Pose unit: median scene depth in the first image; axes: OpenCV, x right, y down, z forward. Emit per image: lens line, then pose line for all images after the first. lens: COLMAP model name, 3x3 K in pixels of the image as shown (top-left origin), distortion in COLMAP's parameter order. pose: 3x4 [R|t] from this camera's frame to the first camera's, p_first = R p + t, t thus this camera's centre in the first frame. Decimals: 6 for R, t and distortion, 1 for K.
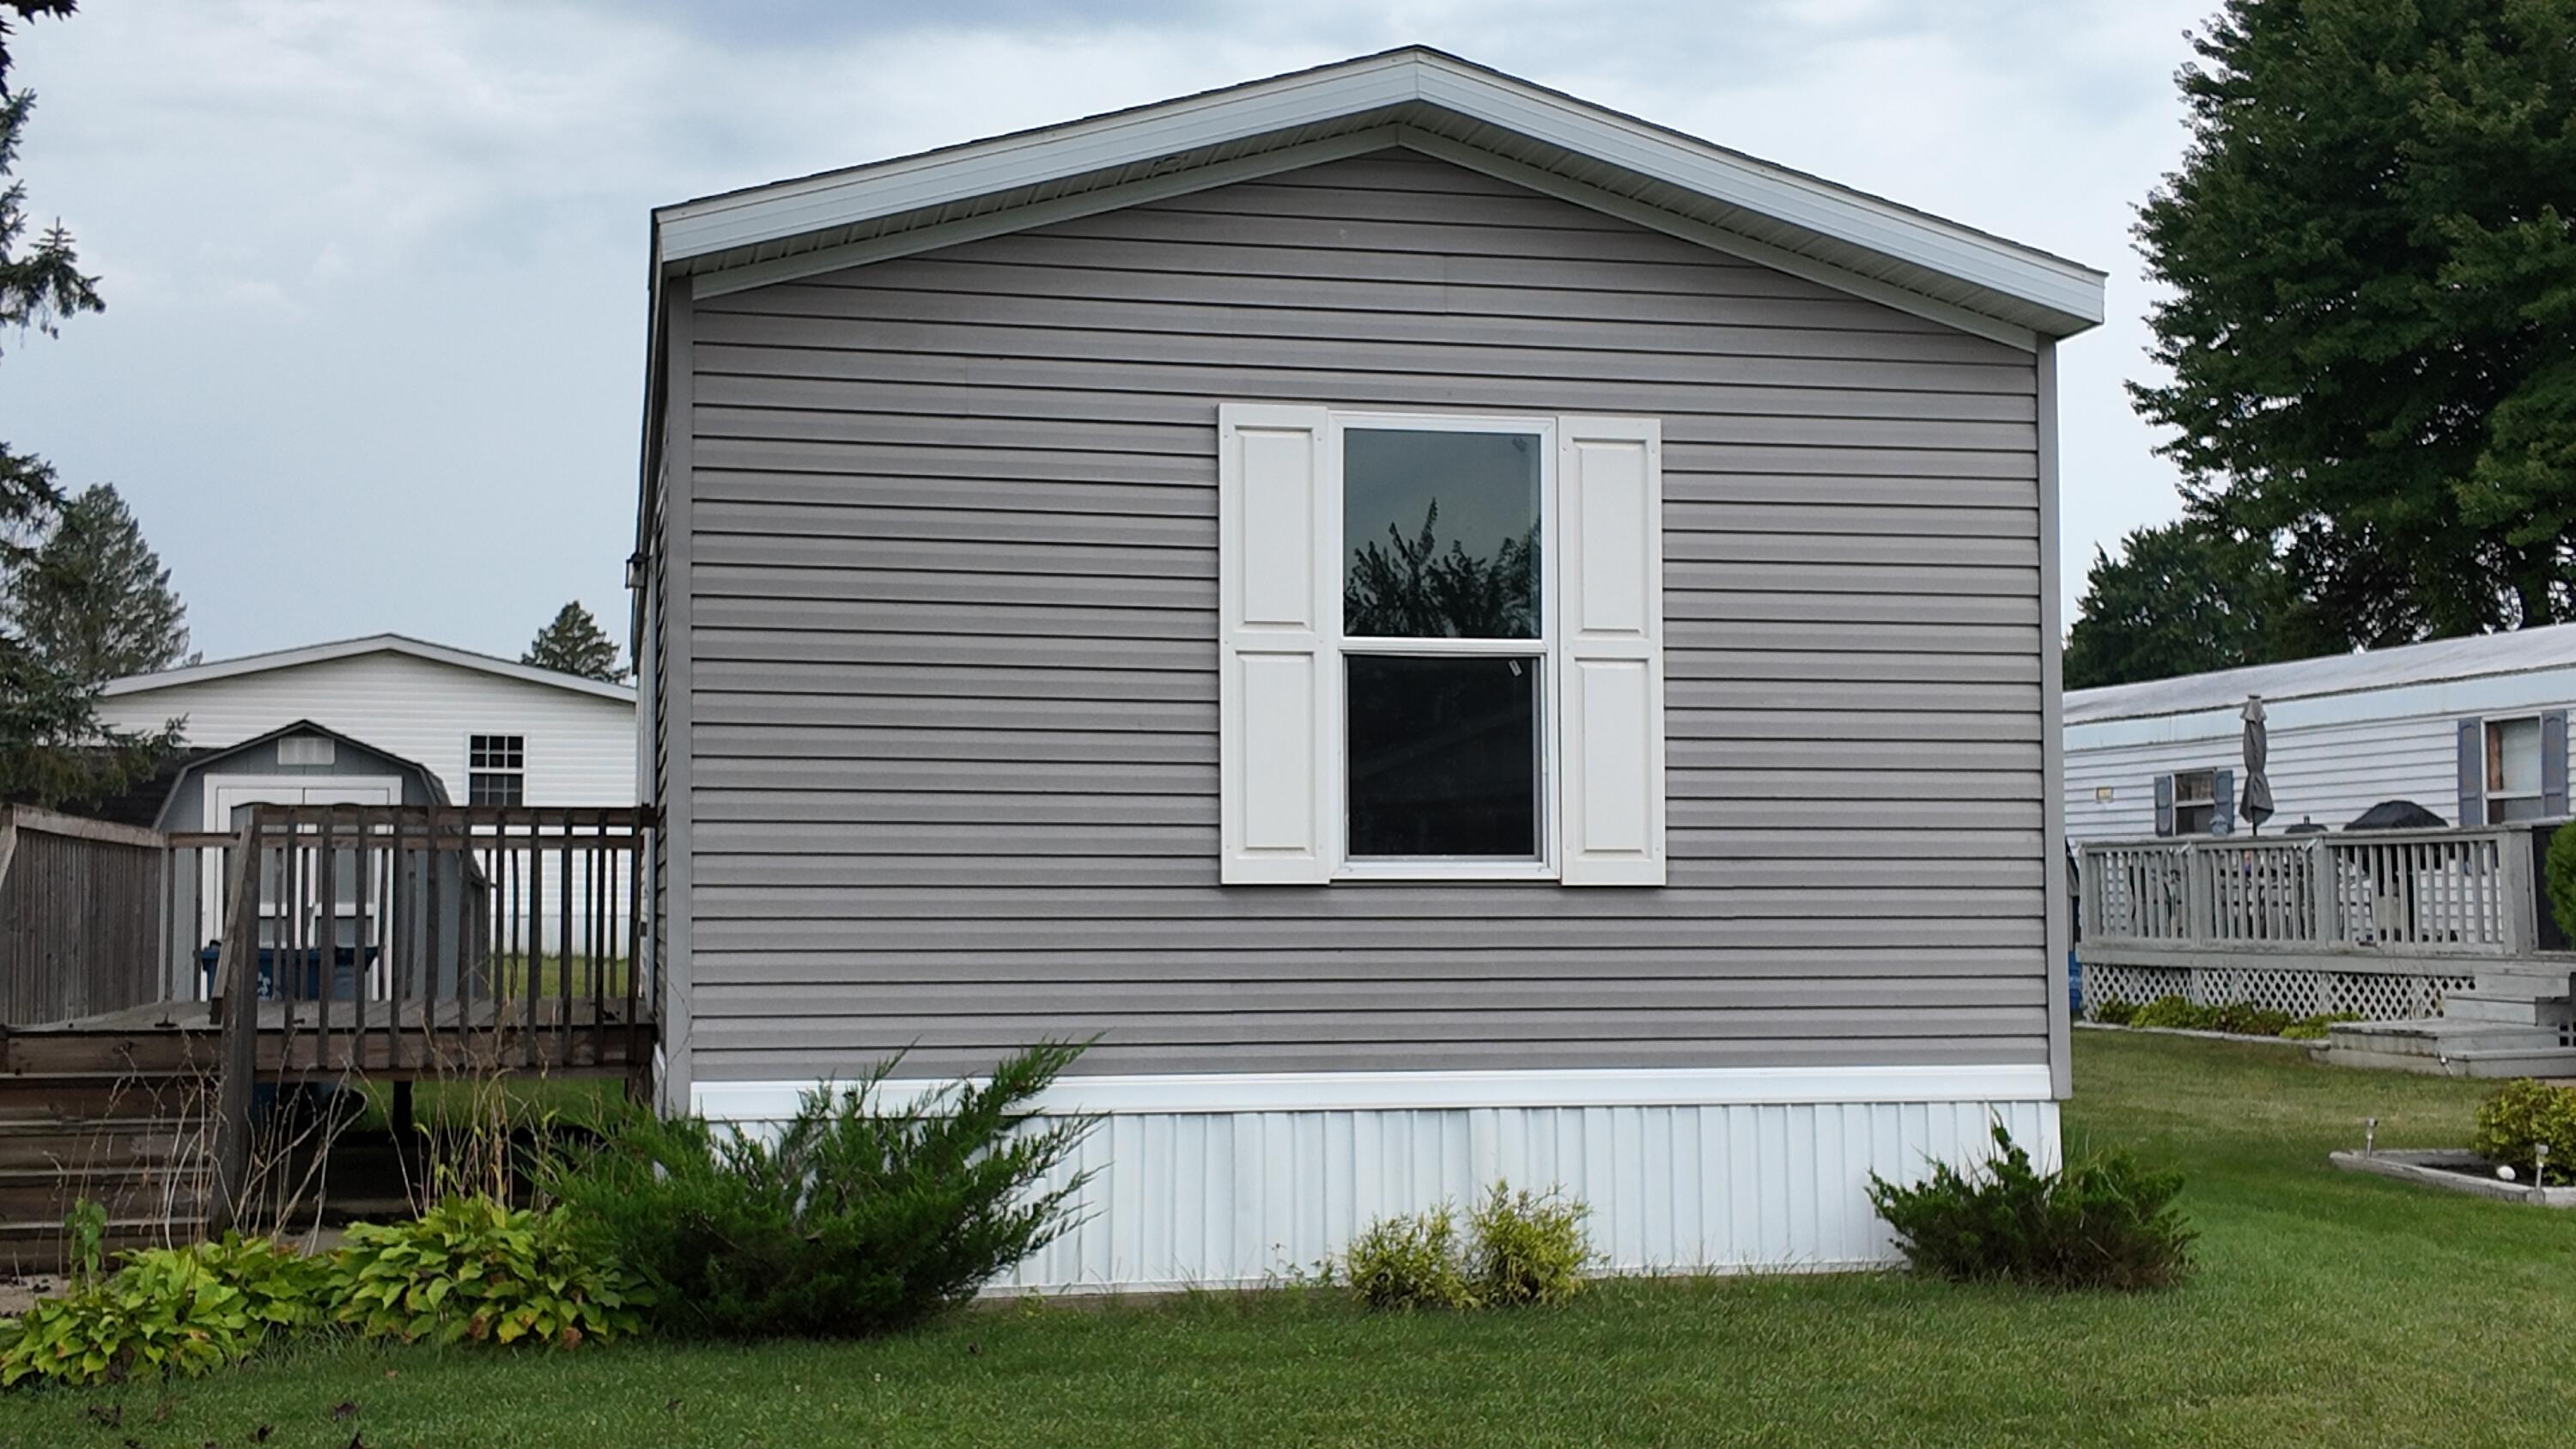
lens RADIAL K [[3022.1, 0, 1288.0], [0, 3022.1, 724.5], [0, 0, 1]] dist [0.114384, -0.025688]
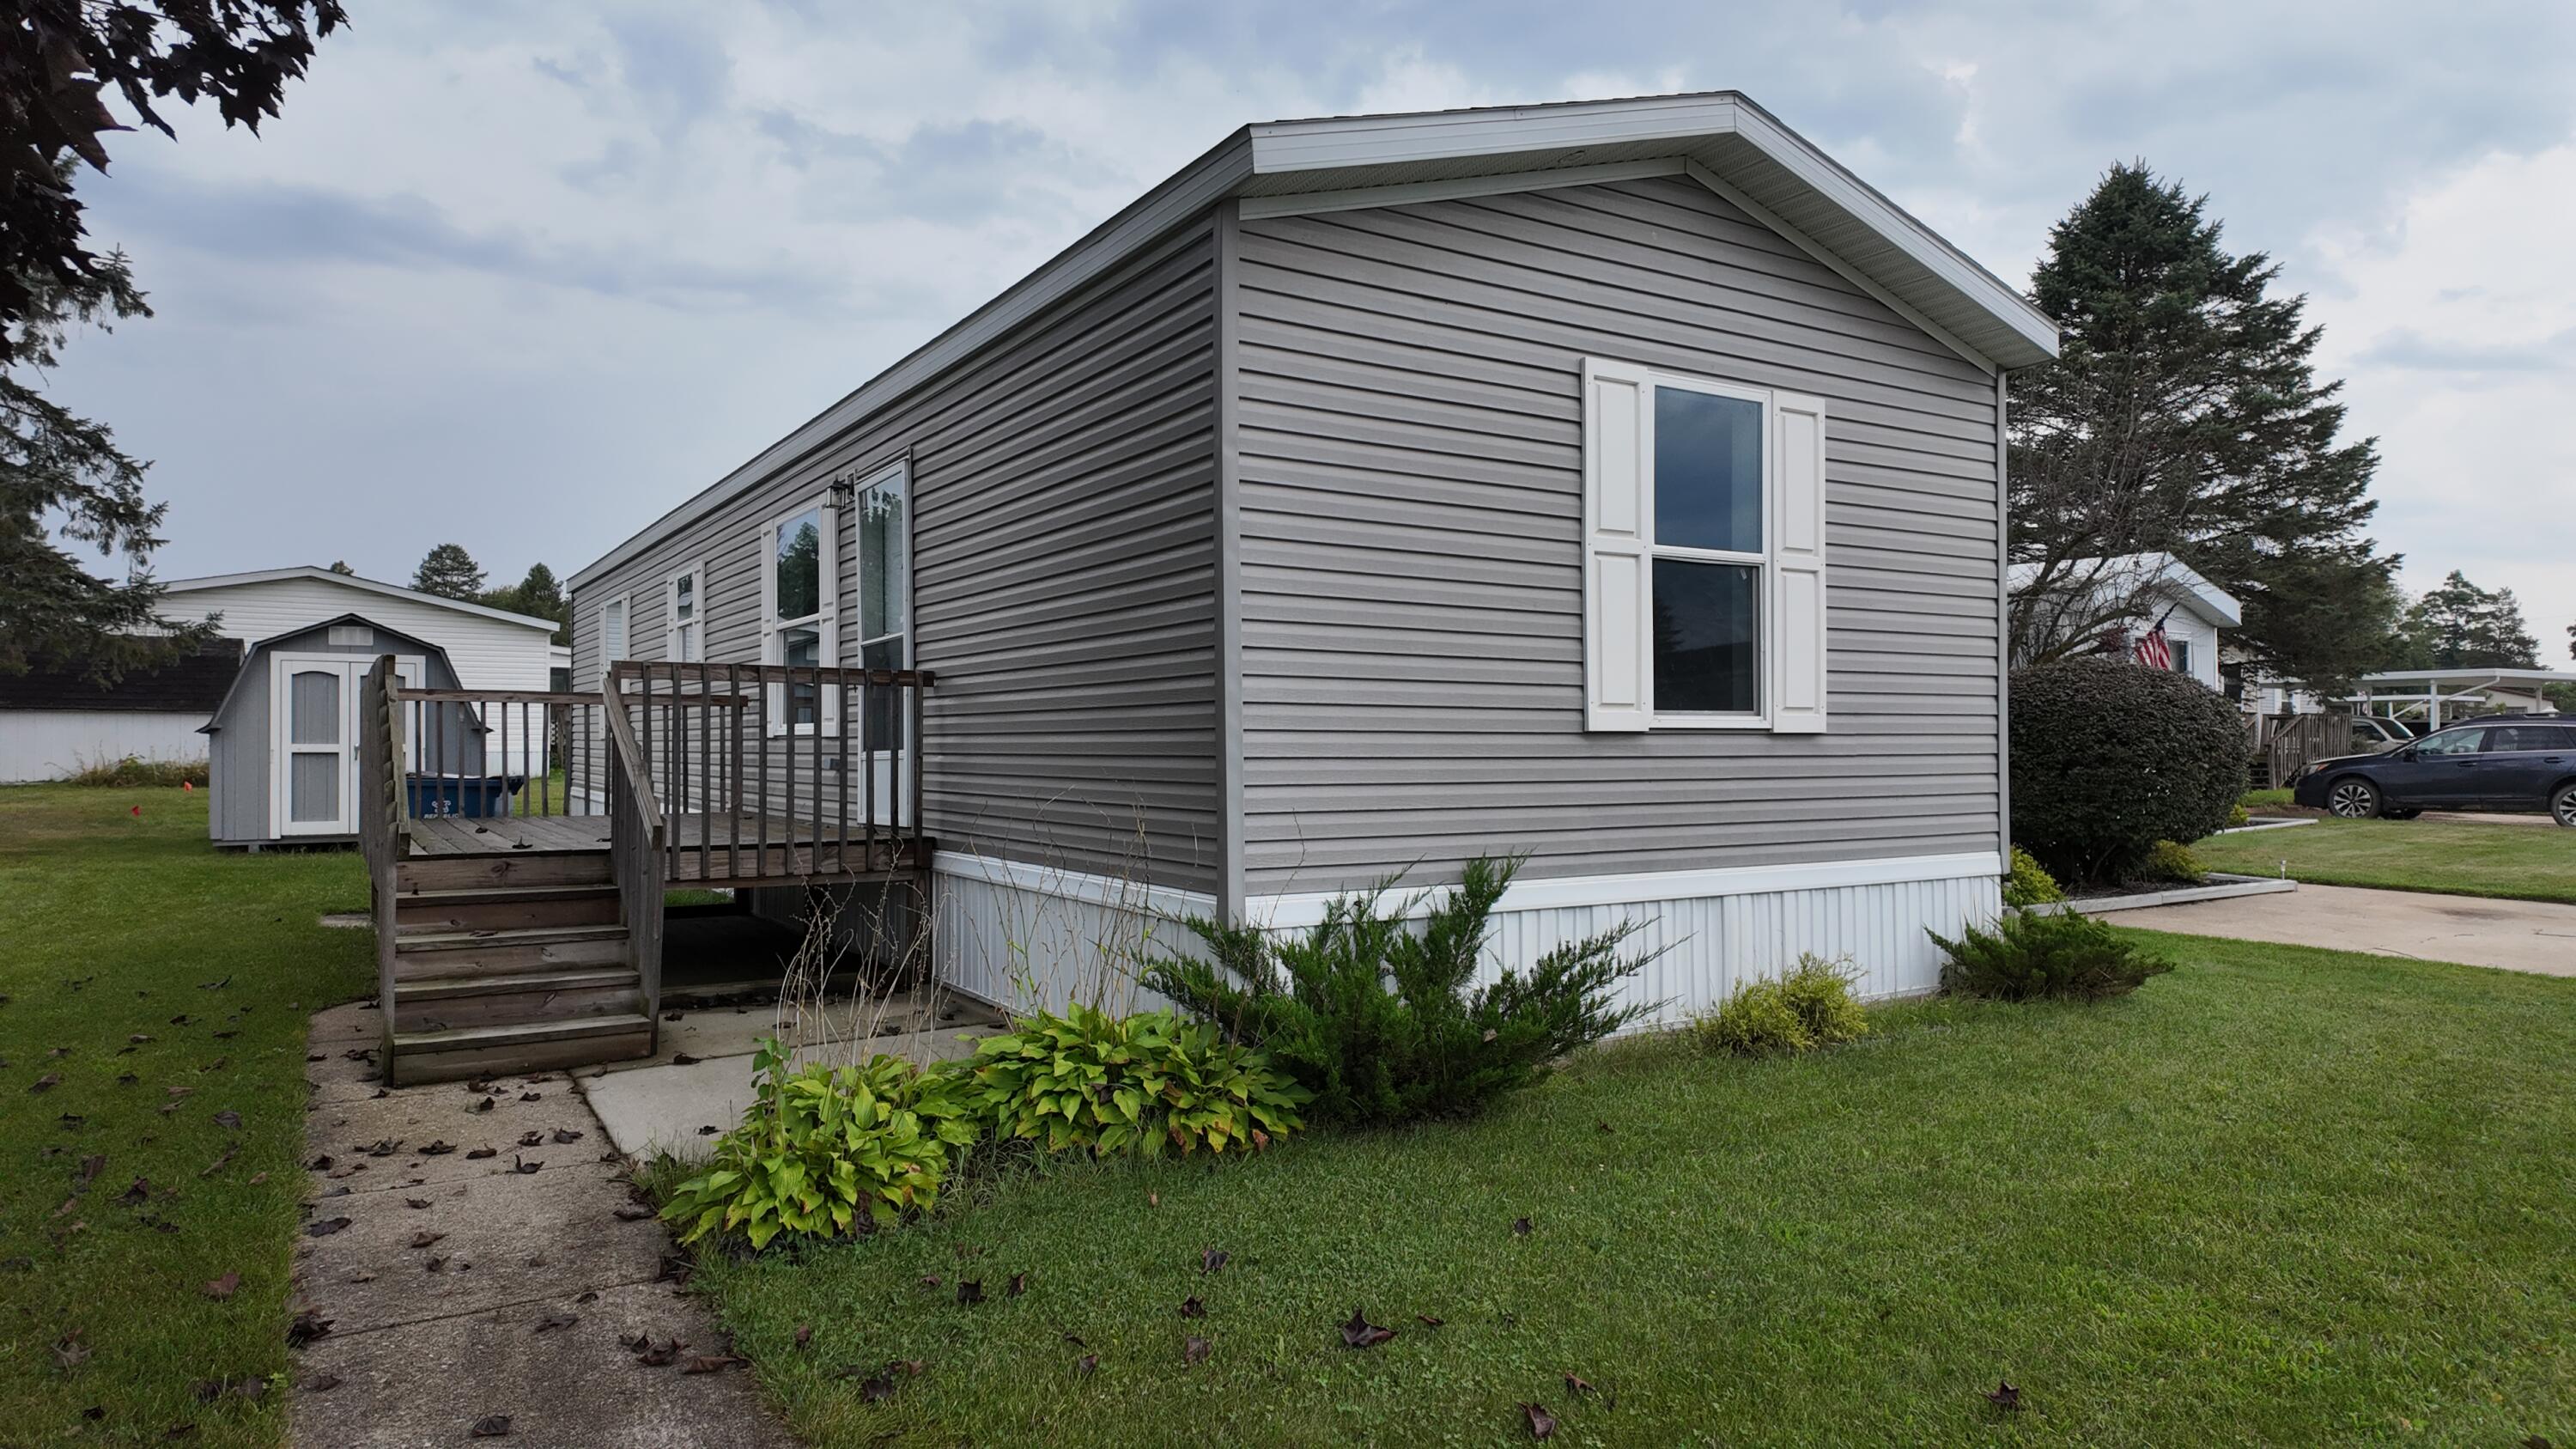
lens RADIAL K [[1498.7, 0, 1288.0], [0, 1498.7, 724.5], [0, 0, 1]] dist [0.136062, -0.132847]
pose [[0.941719, 0.004872, 0.336366, -0.351613], [-0.020047, 0.998931, 0.041657, 0.024748], [-0.335804, -0.045972, 0.940809, 0.422874]]
